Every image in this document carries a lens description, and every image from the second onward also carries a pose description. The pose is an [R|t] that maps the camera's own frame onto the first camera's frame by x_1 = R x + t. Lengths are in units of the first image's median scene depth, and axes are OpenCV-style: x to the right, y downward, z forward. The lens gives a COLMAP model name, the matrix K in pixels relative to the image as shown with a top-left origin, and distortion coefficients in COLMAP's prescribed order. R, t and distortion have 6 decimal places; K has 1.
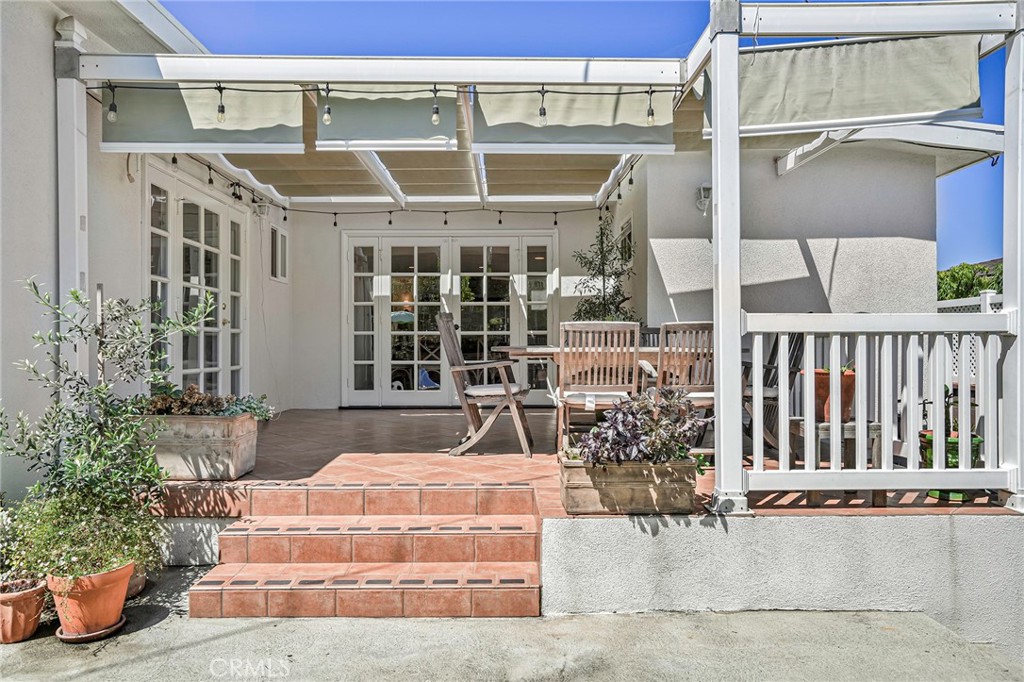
lens RADIAL K [[661.3, 0, 513.5], [0, 661.3, 338.8], [0, 0, 1]] dist [-0.000709, 0.010759]
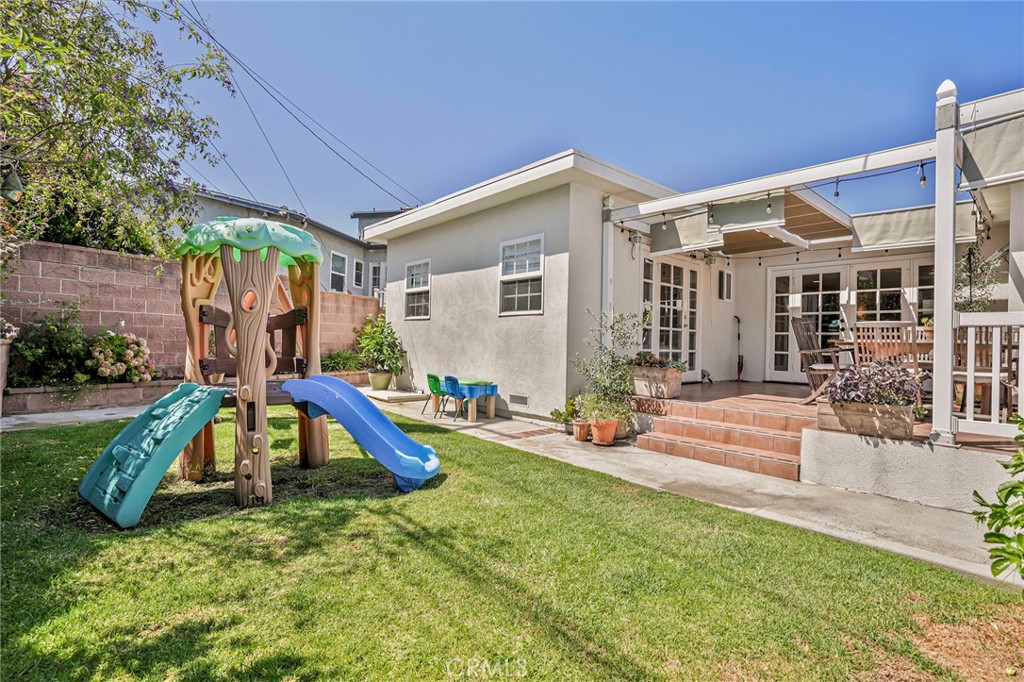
lens RADIAL K [[475.0, 0, 511.9], [0, 475.0, 340.4], [0, 0, 1]] dist [-0.024965, 0.003288]
pose [[0.652244, 0.015482, -0.757851, 0.401884], [-0.018812, 0.999814, 0.004235, 0.031507], [0.757776, 0.011494, 0.652414, -0.363227]]
